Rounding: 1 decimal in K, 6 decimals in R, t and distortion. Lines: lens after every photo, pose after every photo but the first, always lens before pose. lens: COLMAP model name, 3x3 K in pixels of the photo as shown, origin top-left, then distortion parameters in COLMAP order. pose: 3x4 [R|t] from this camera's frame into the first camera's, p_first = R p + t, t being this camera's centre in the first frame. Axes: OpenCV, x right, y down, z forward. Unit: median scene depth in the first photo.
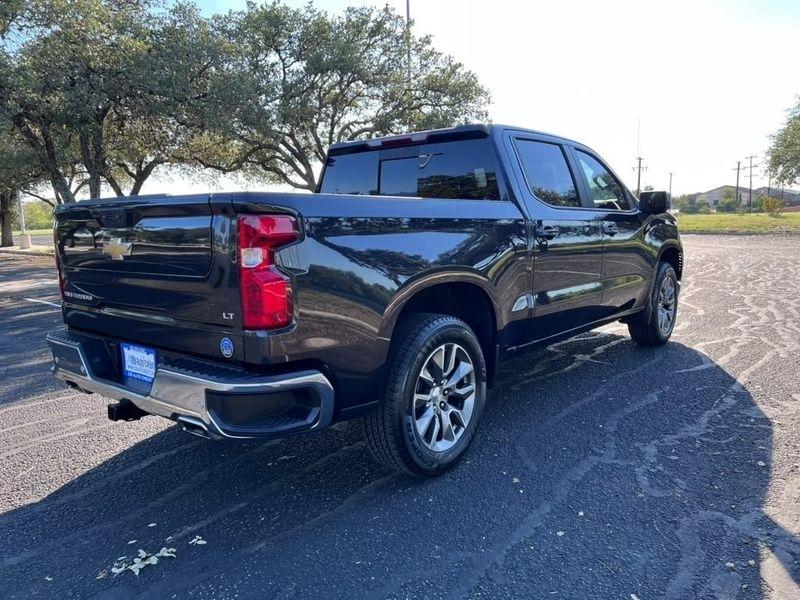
lens RADIAL K [[613.2, 0, 404.0], [0, 613.2, 303.5], [0, 0, 1]] dist [0.013752, -0.004838]
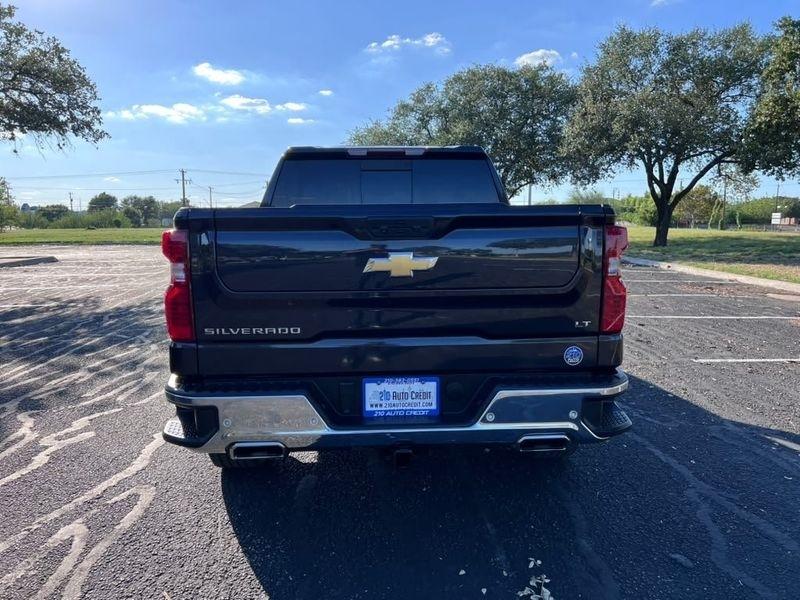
lens RADIAL K [[624.7, 0, 400.0], [0, 624.7, 300.0], [0, 0, 1]] dist [0.073881, -0.082128]
pose [[0.744815, -0.078111, 0.662683, -0.891341], [0.096085, 0.995329, 0.009326, -0.041459], [-0.660317, 0.056728, 0.748842, 0.293549]]
